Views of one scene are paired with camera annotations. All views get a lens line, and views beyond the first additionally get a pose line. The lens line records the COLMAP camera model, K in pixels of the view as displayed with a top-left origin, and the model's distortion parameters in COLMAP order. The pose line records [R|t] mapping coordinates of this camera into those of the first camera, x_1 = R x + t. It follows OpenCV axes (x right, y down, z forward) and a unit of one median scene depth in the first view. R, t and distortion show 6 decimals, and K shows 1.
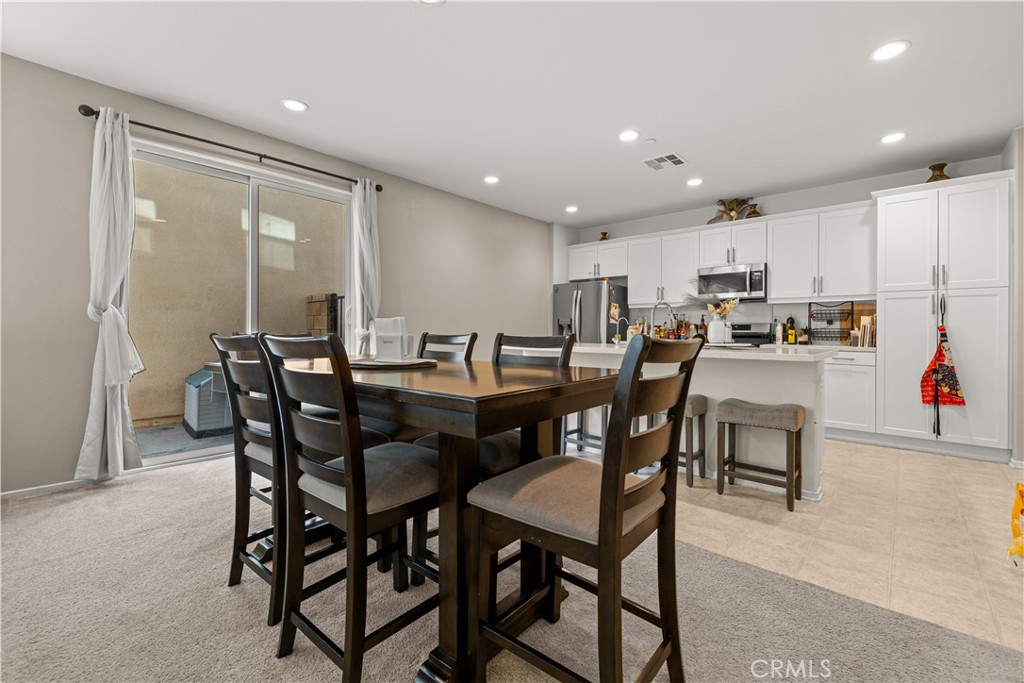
lens RADIAL K [[434.6, 0, 509.3], [0, 434.6, 333.5], [0, 0, 1]] dist [0.000119, 0.000171]
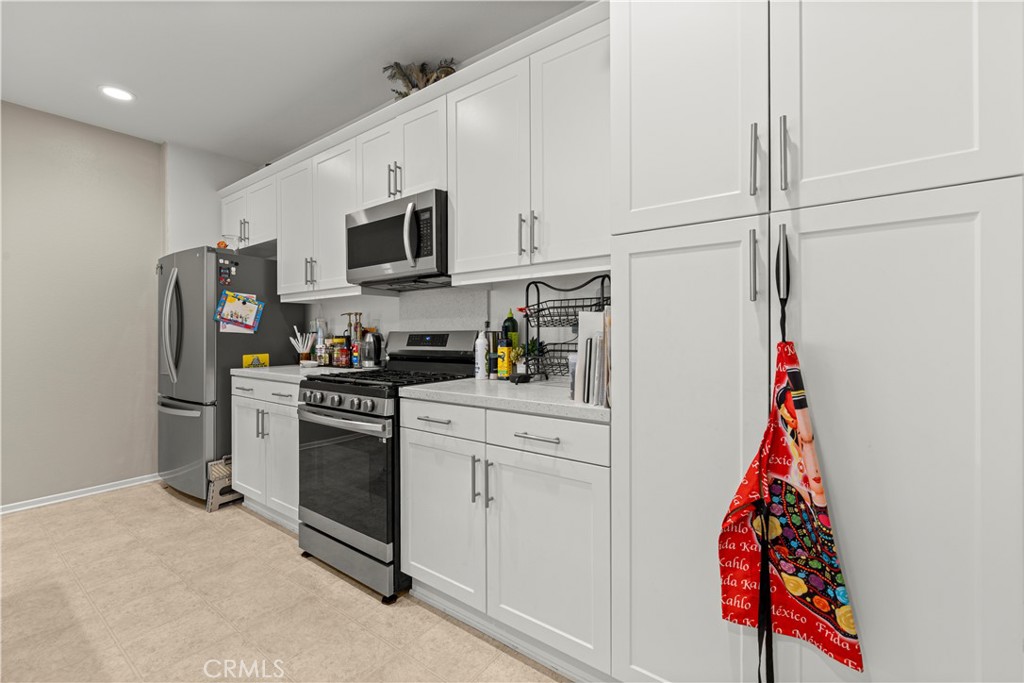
lens RADIAL K [[424.4, 0, 512.0], [0, 424.4, 341.5], [0, 0, 1]] dist [0.000610, 0.000111]
pose [[0.994063, -0.011943, 0.108152, 0.730479], [0.010748, 0.999875, 0.011630, -0.021761], [-0.108277, -0.010399, 0.994066, 0.689187]]
